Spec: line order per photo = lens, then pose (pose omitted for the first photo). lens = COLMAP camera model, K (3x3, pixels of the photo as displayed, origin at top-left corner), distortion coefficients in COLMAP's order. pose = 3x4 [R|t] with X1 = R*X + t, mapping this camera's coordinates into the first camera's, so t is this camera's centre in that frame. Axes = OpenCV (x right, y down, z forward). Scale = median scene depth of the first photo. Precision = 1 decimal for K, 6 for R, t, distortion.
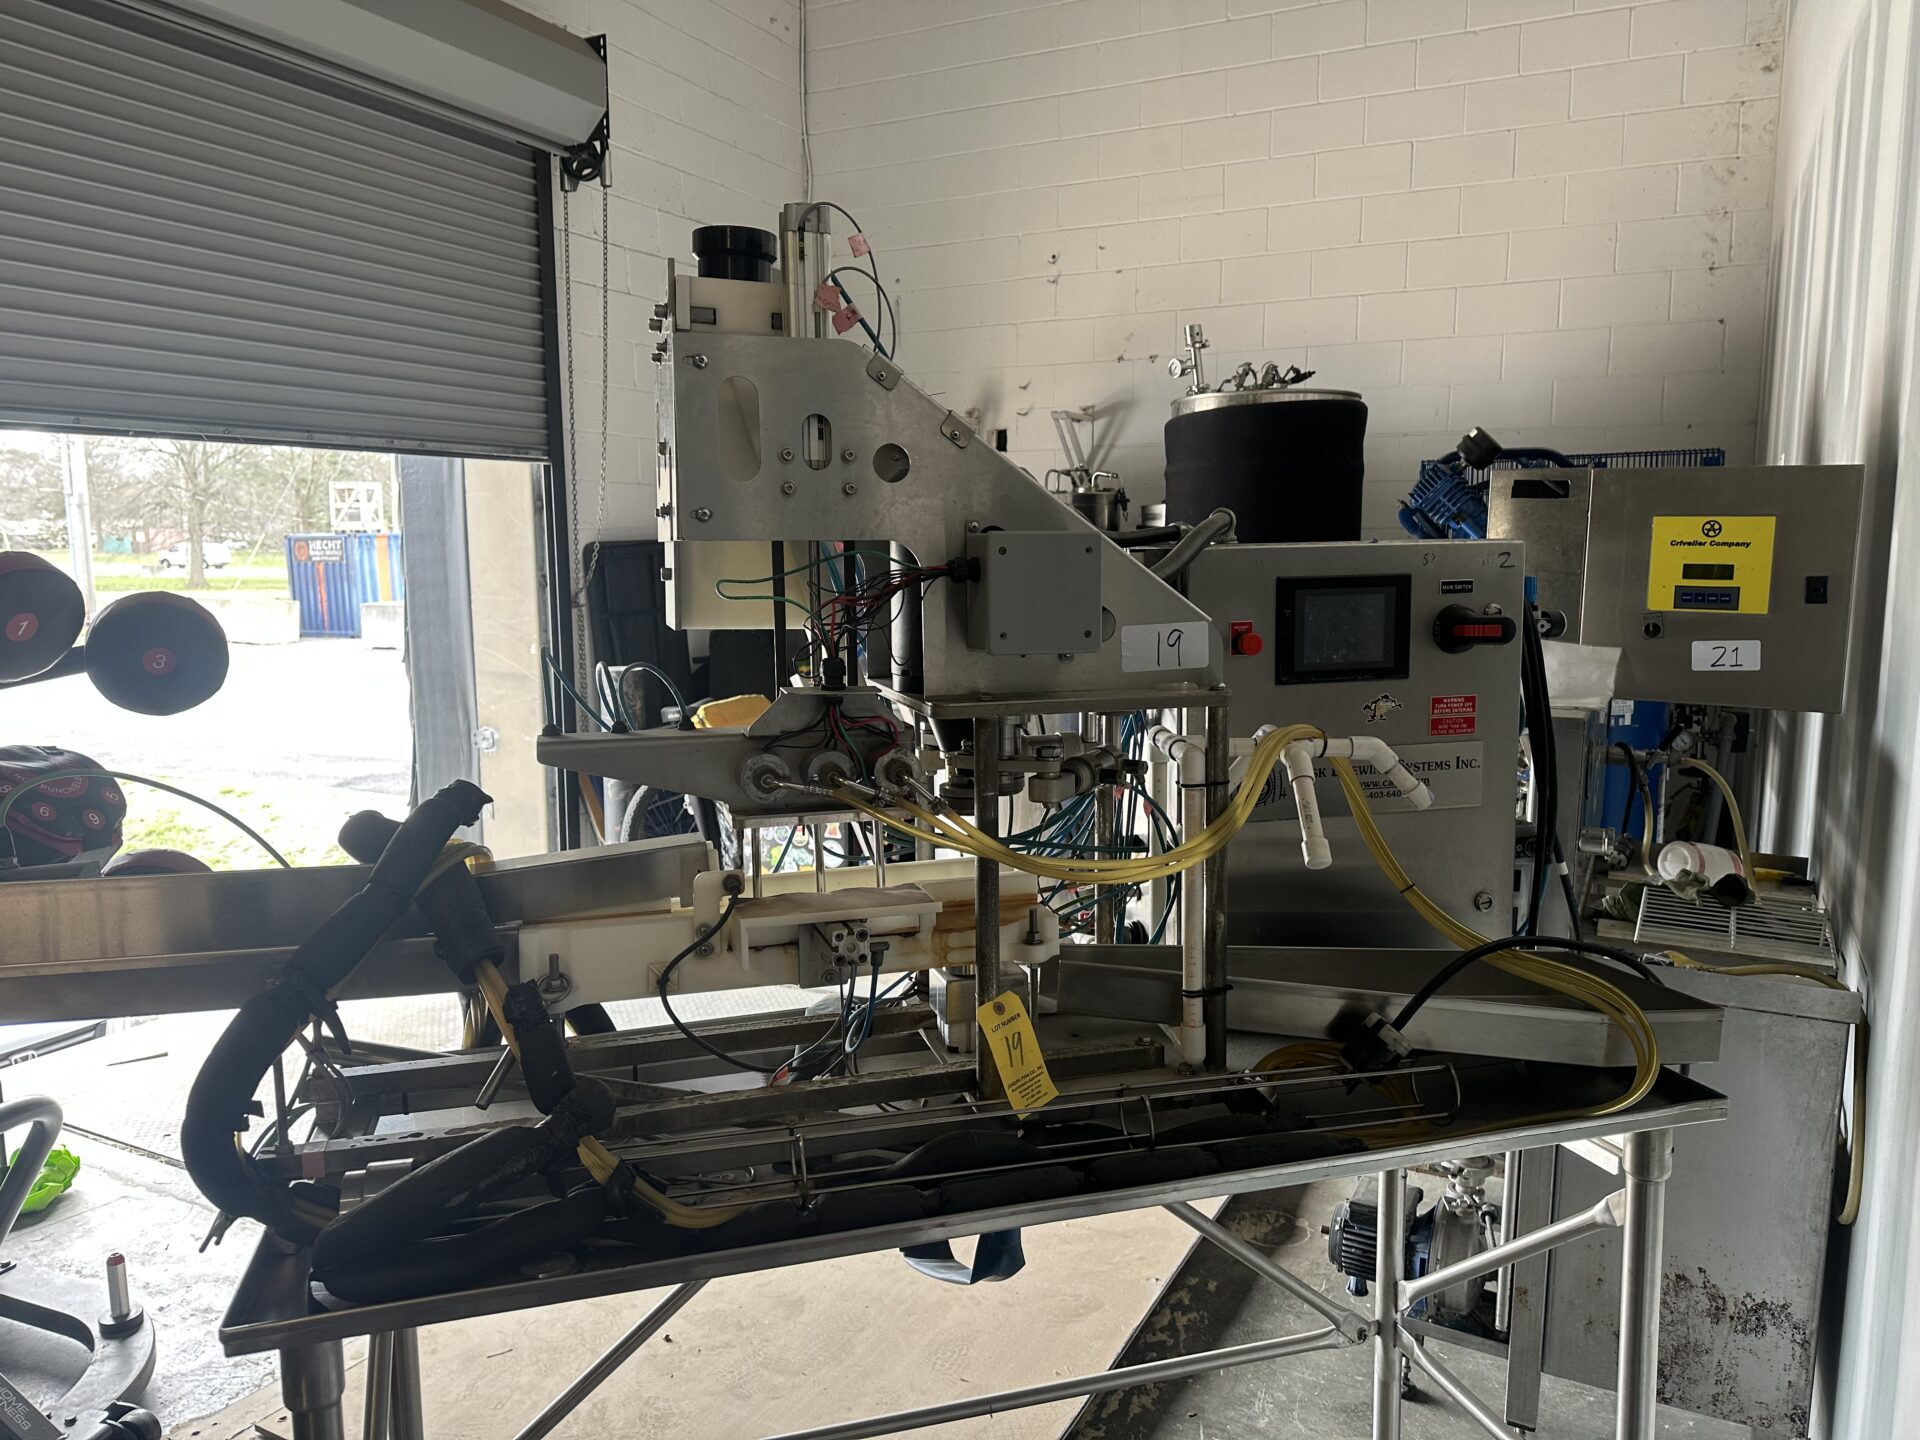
lens RADIAL K [[1372.8, 0, 960.0], [0, 1372.8, 720.0], [0, 0, 1]] dist [-0.006747, -0.003490]
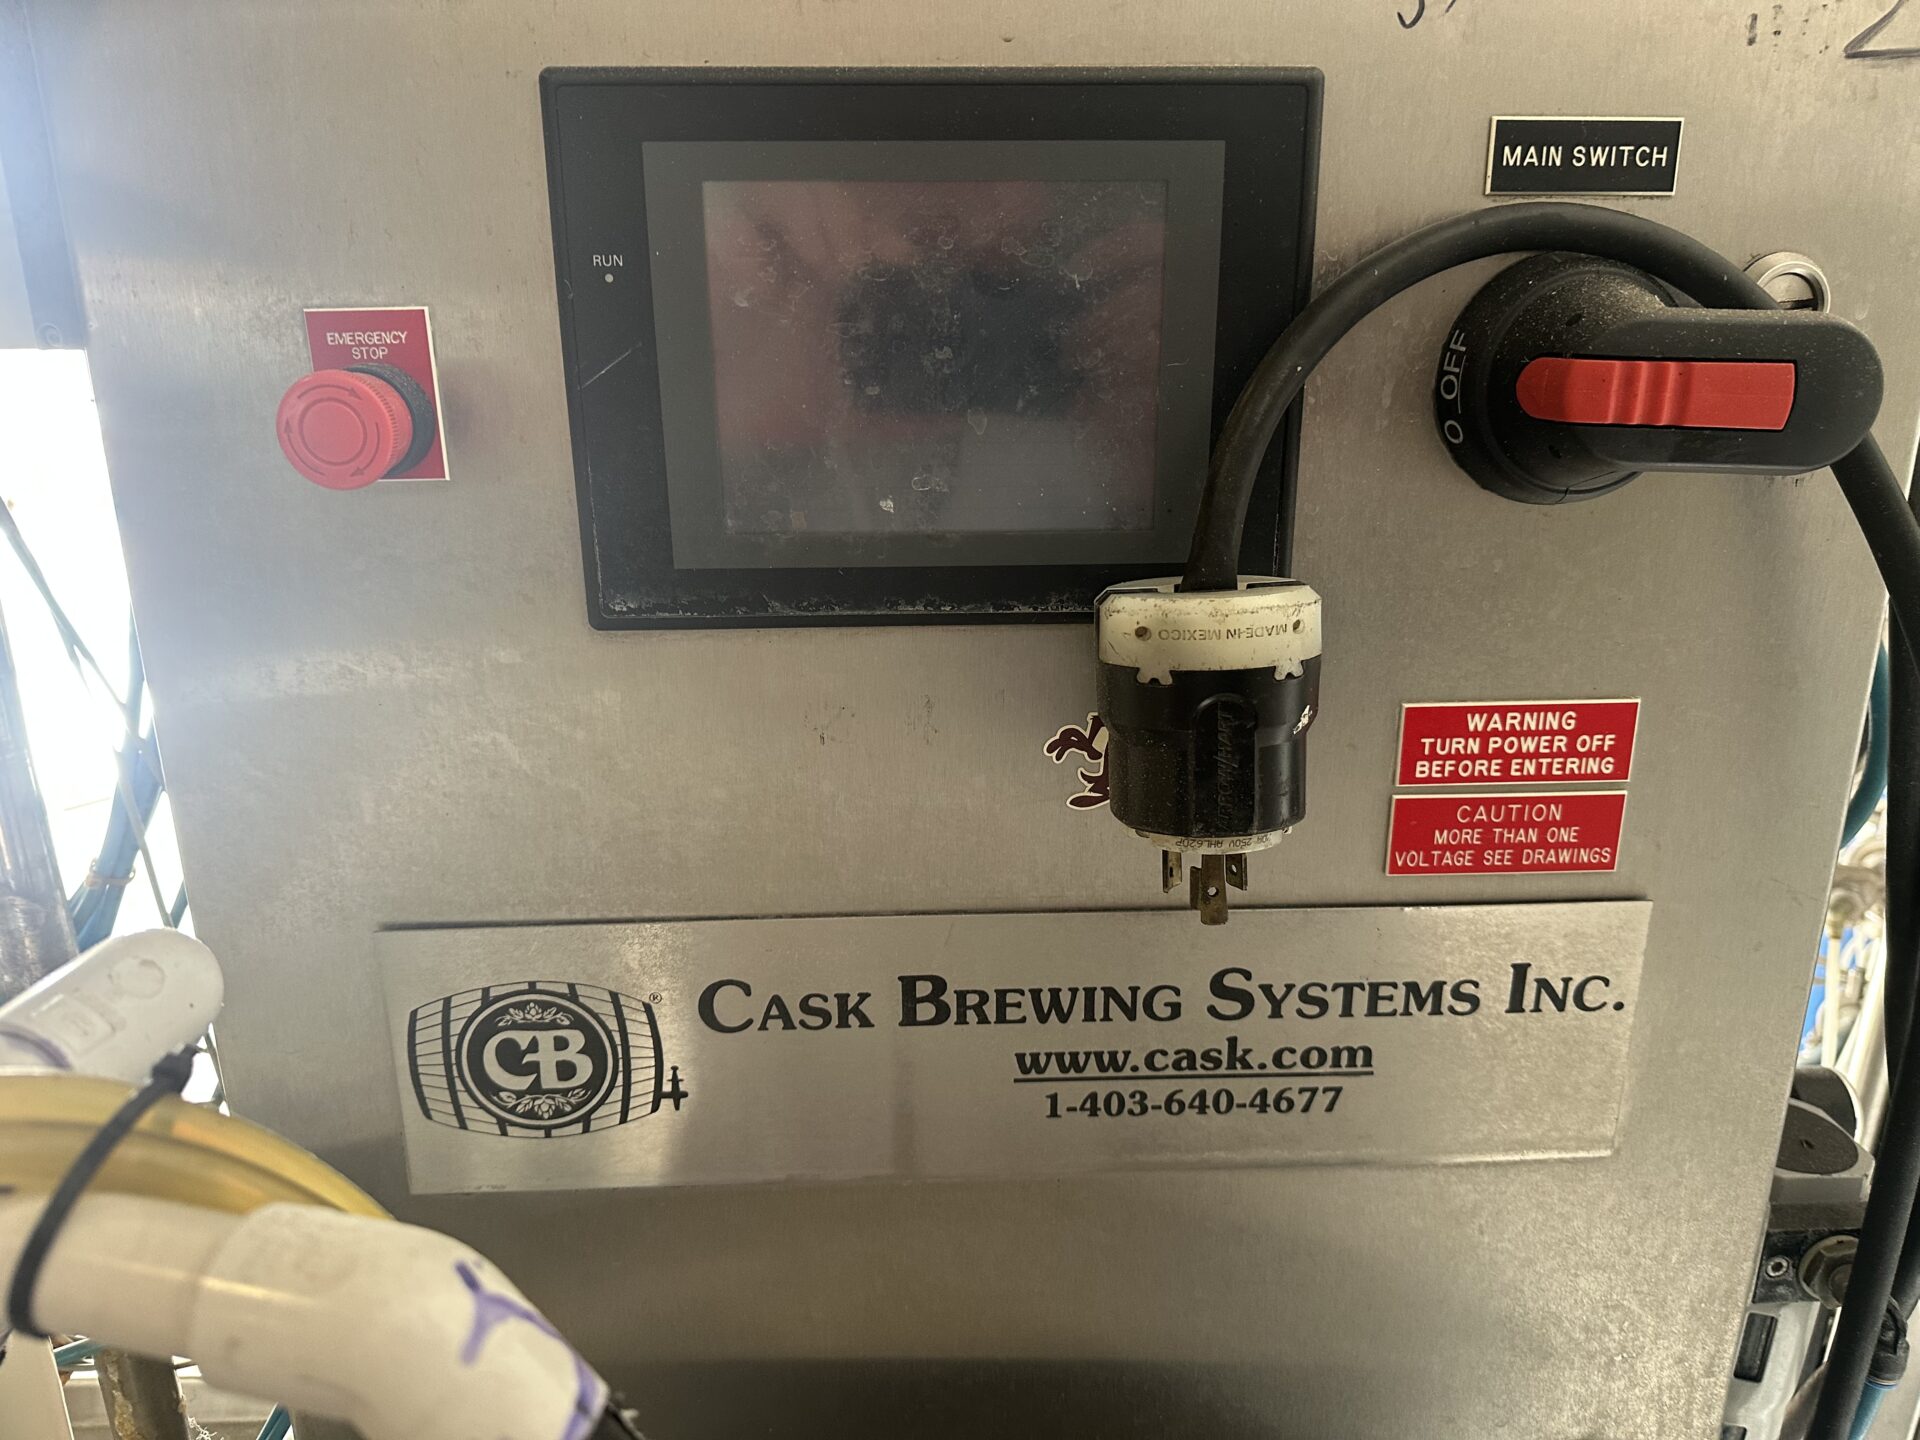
lens RADIAL K [[1372.8, 0, 960.0], [0, 1372.8, 720.0], [0, 0, 1]] dist [-0.006747, -0.003490]
pose [[0.976450, 0.073888, -0.202695, 0.318452], [-0.037843, 0.983617, 0.176254, -0.049295], [0.212398, -0.164433, 0.963249, 0.776411]]
